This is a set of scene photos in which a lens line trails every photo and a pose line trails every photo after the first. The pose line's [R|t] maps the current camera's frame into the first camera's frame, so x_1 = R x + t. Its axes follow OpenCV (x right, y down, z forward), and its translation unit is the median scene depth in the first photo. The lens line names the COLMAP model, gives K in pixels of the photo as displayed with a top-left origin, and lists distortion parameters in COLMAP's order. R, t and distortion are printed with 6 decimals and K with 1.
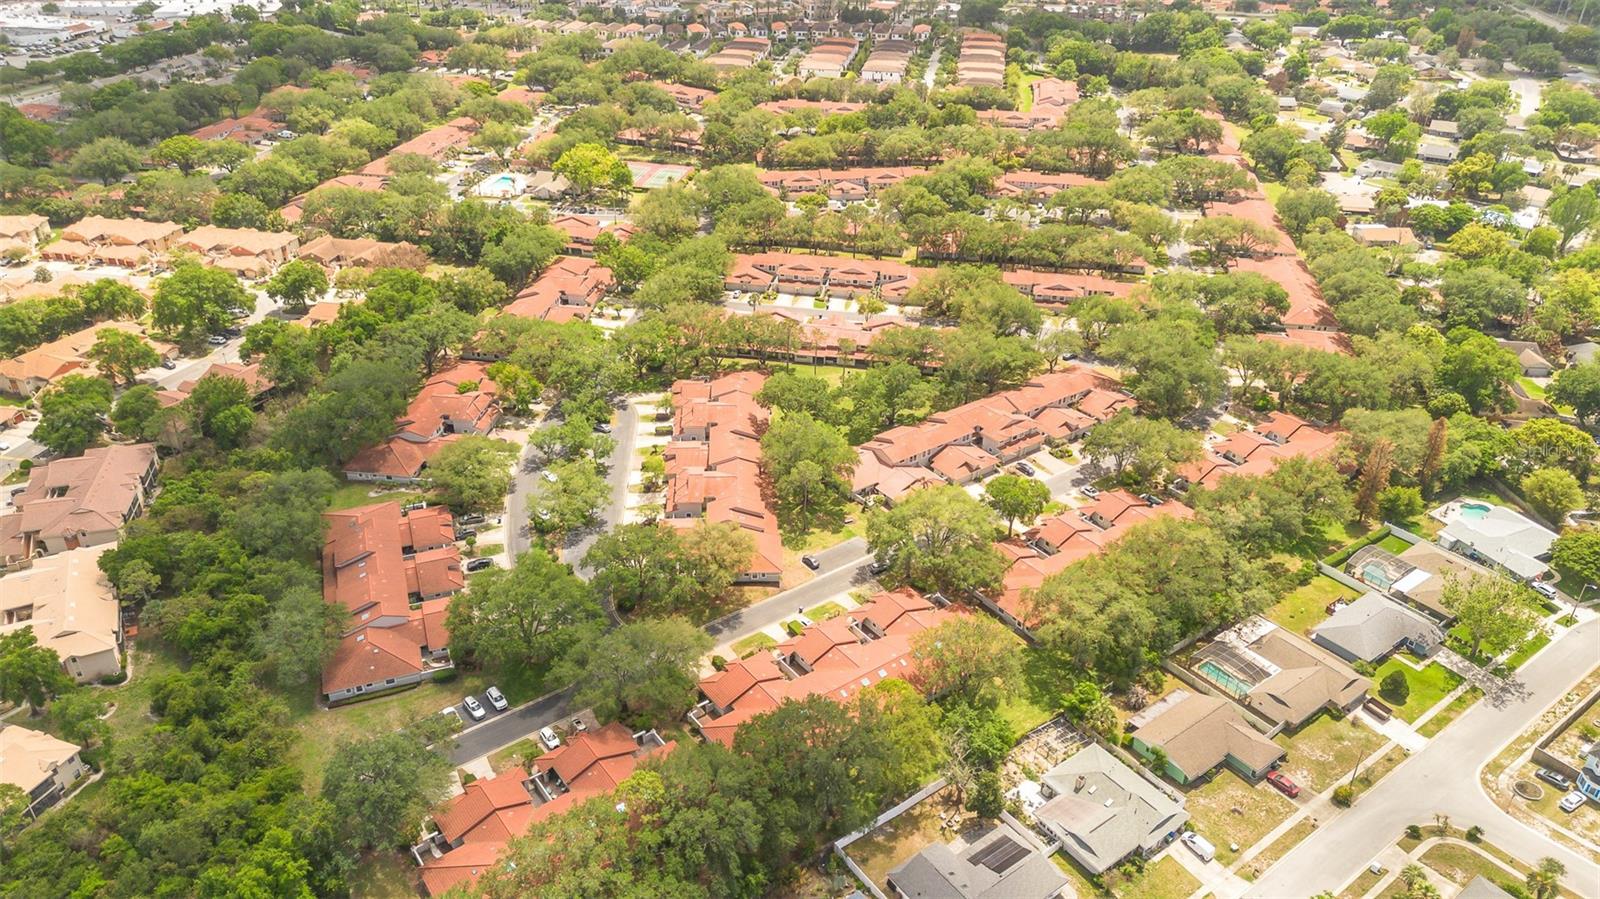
lens RADIAL K [[1119.4, 0, 803.0], [0, 1119.4, 455.8], [0, 0, 1]] dist [0.068334, -0.067199]
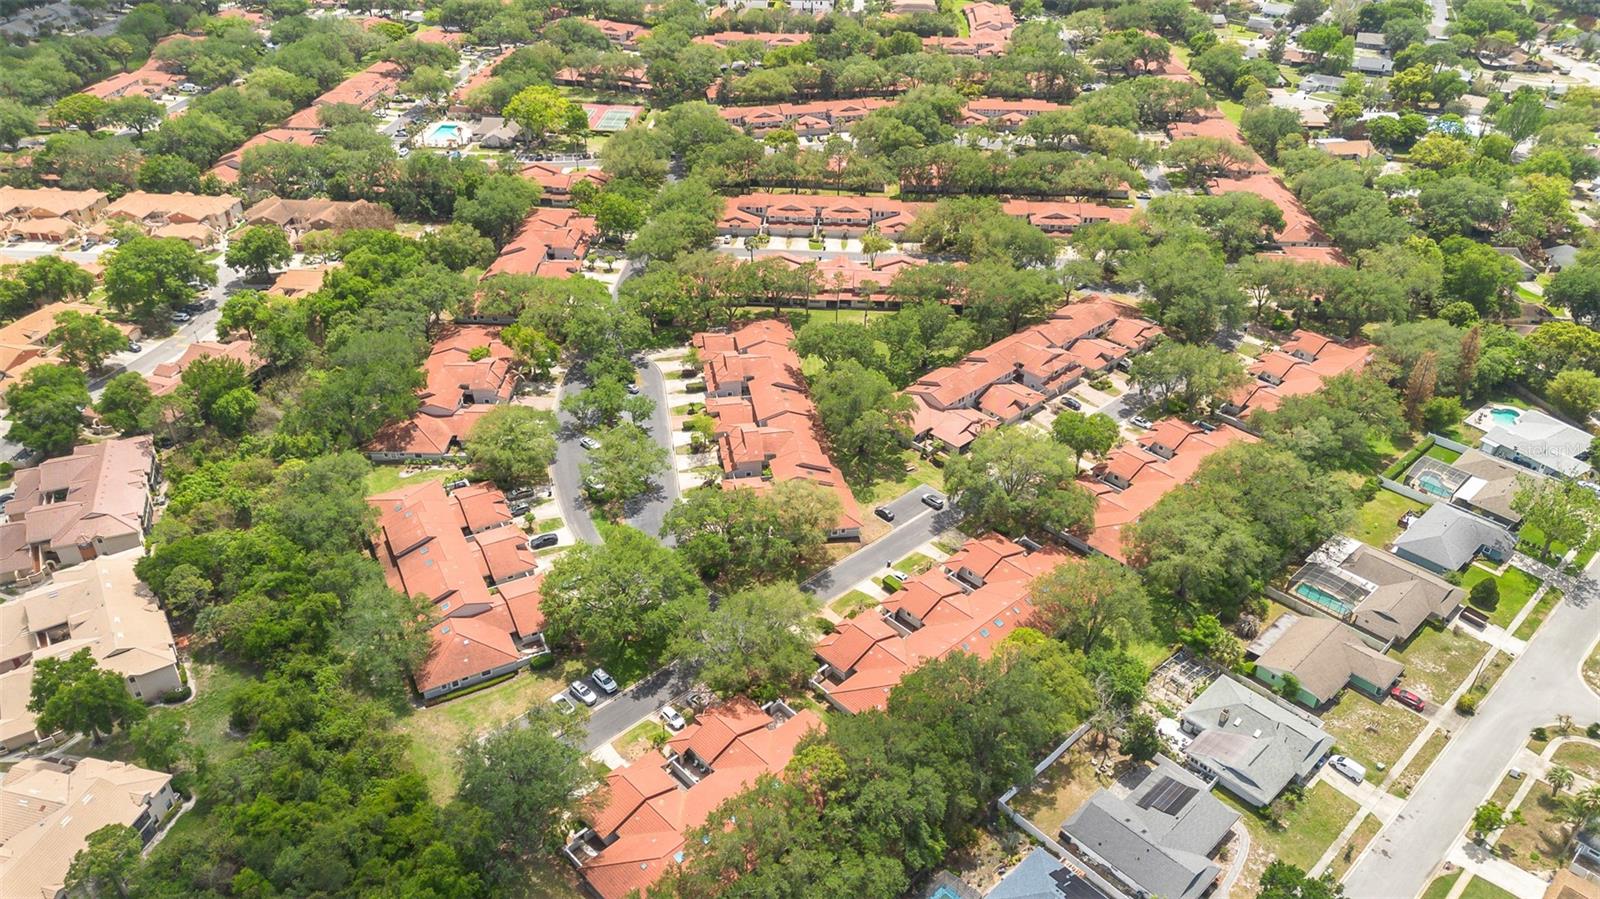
lens RADIAL K [[1119.4, 0, 803.0], [0, 1119.4, 455.8], [0, 0, 1]] dist [0.068334, -0.067199]
pose [[0.993082, -0.067908, 0.095791, -0.132442], [0.062685, 0.996431, 0.056527, -0.012629], [-0.099287, -0.050131, 0.993795, 0.036216]]
